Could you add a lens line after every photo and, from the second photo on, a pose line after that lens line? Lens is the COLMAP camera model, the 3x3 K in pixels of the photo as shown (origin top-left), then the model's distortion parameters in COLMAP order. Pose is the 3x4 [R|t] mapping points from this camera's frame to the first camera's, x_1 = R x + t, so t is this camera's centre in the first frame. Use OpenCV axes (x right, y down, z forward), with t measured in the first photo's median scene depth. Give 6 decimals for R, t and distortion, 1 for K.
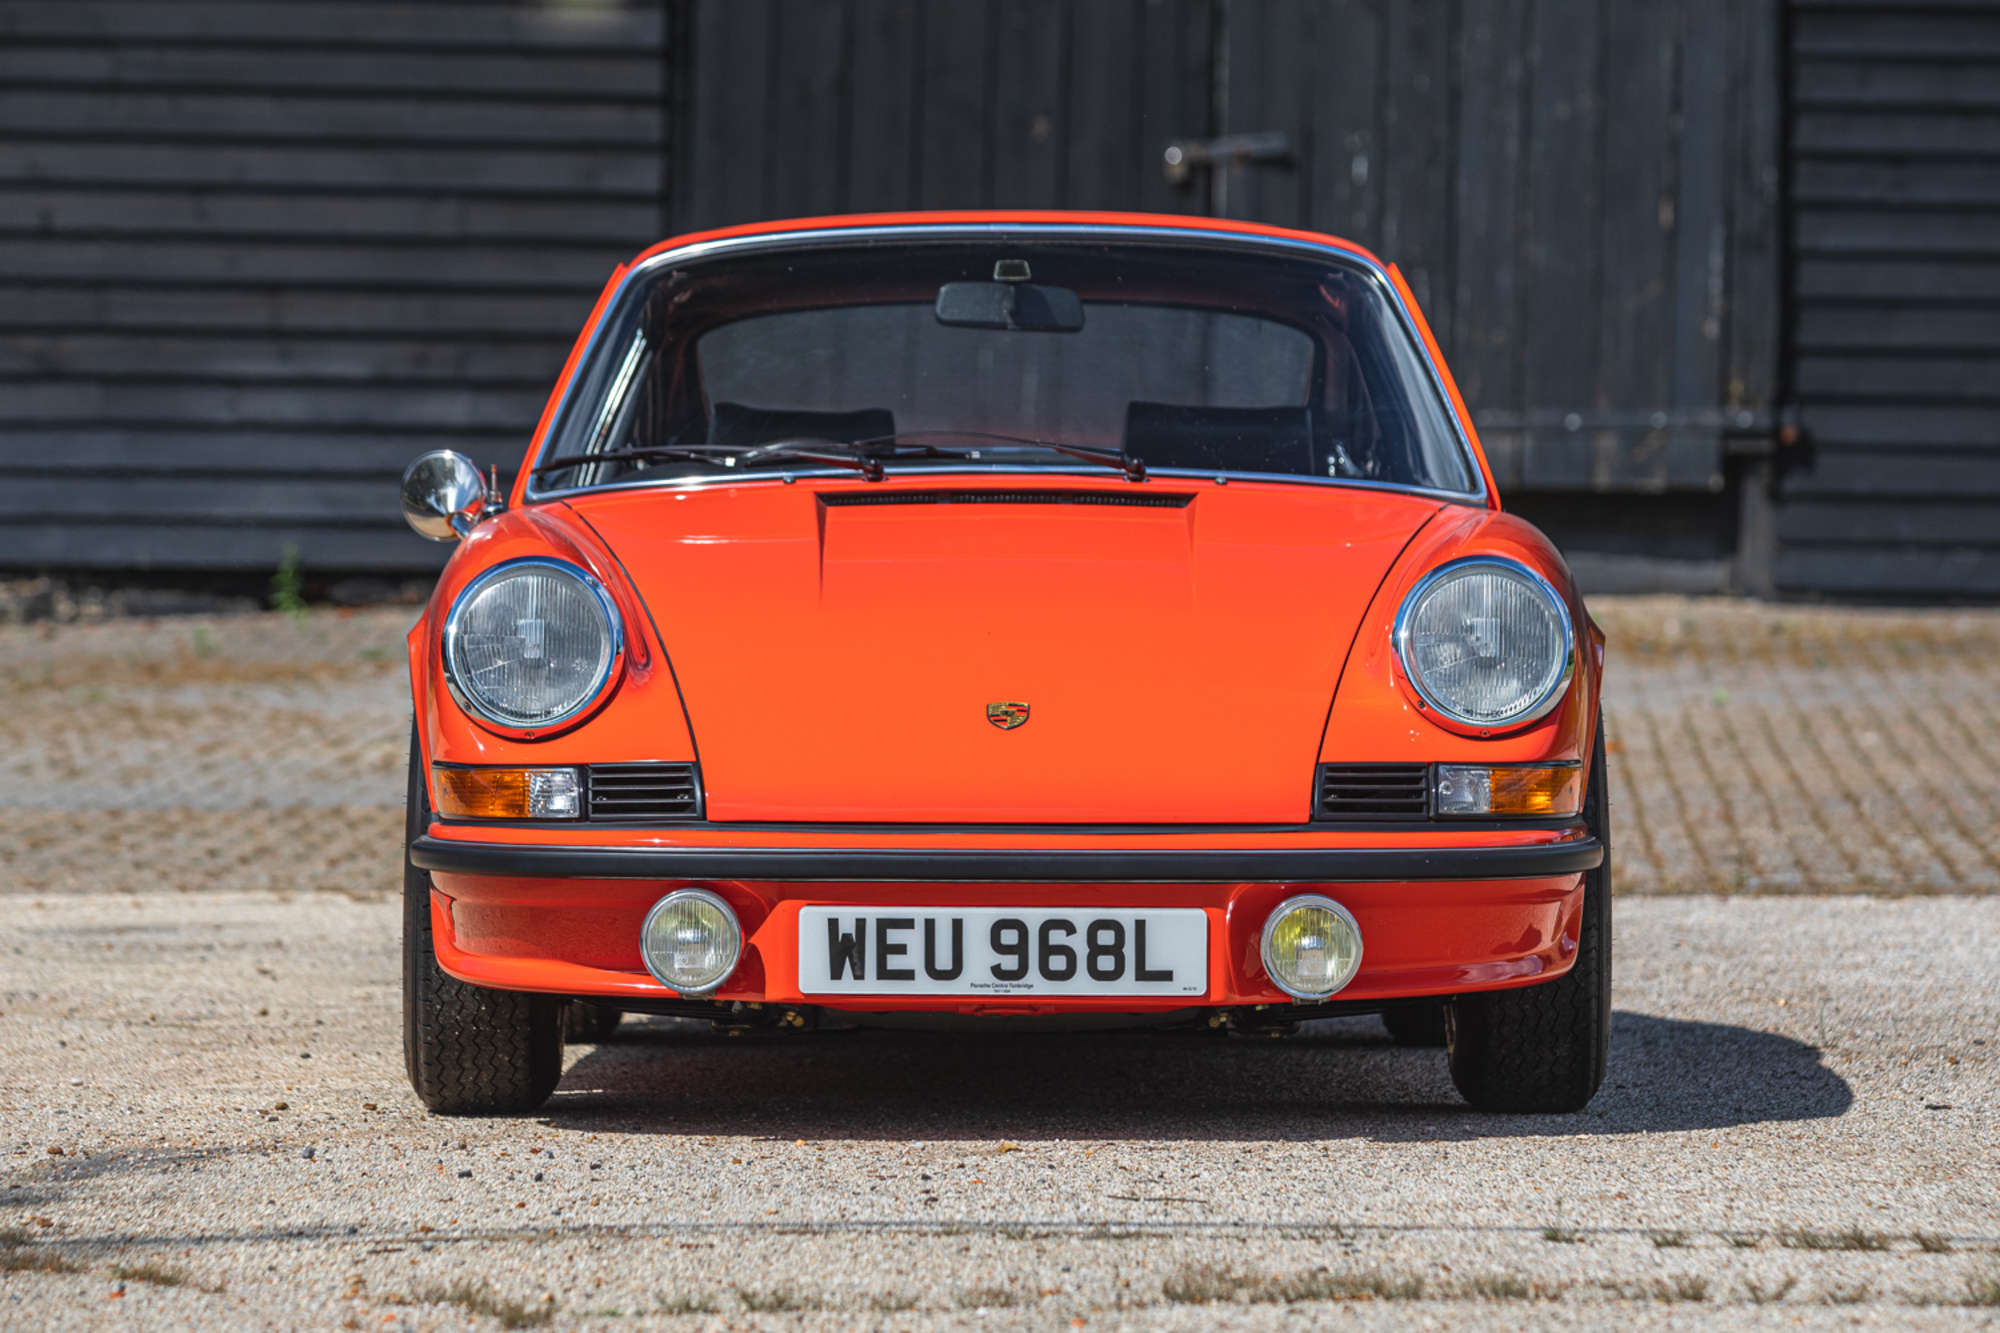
lens RADIAL K [[8474.9, 0, 1000.0], [0, 8474.9, 666.5], [0, 0, 1]] dist [0.172112, -0.575064]
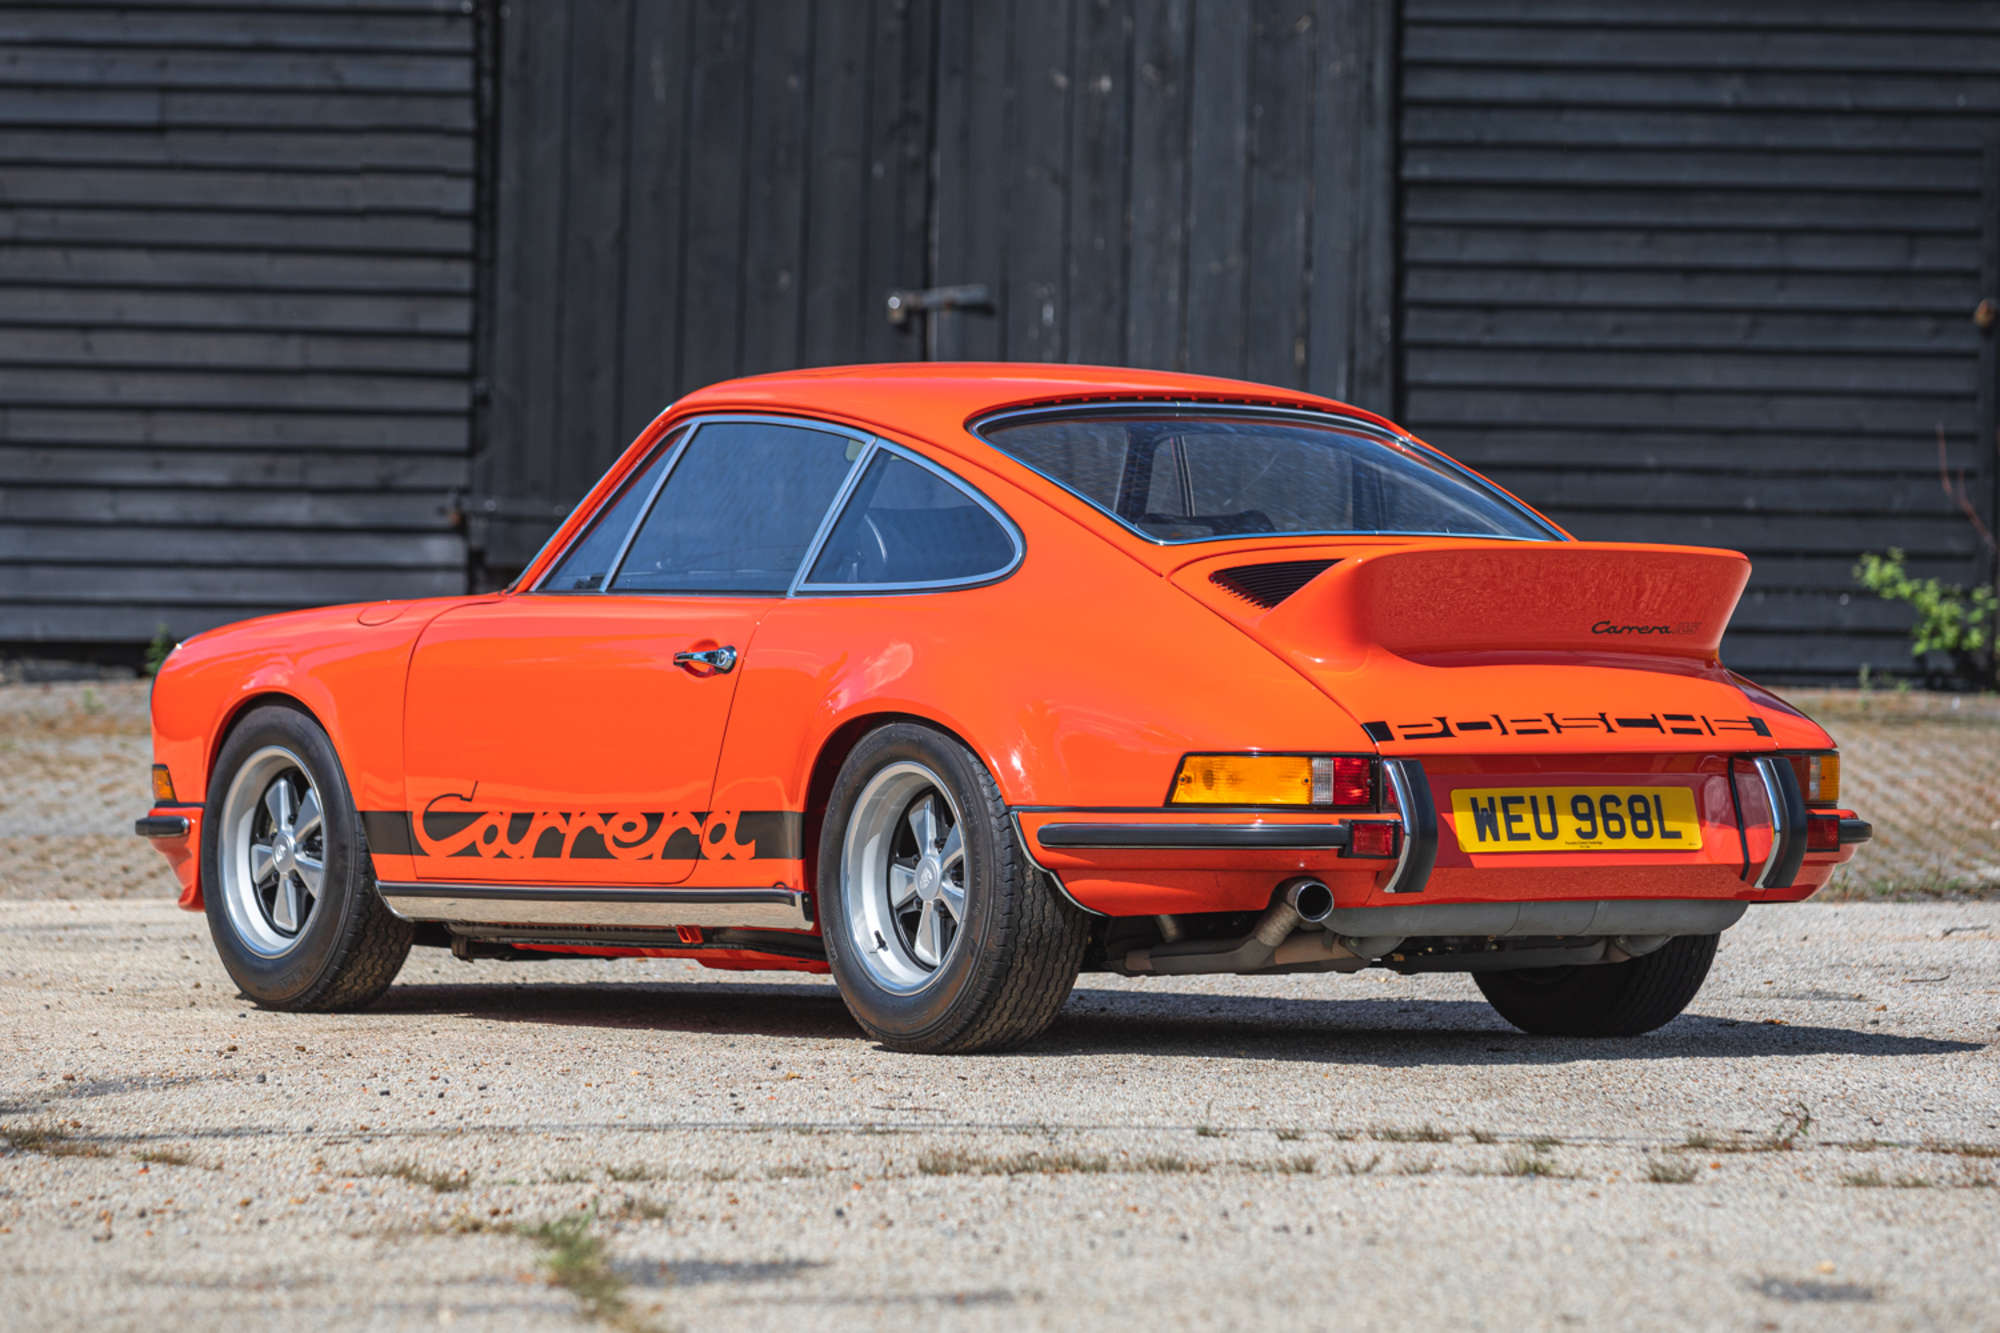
lens RADIAL K [[8474.9, 0, 1000.0], [0, 8474.9, 666.5], [0, 0, 1]] dist [0.172112, -0.575064]
pose [[0.999186, 0.002305, 0.040280, -0.020806], [-0.001876, 0.999941, -0.010684, 0.007279], [-0.040302, 0.010600, 0.999131, -0.332707]]
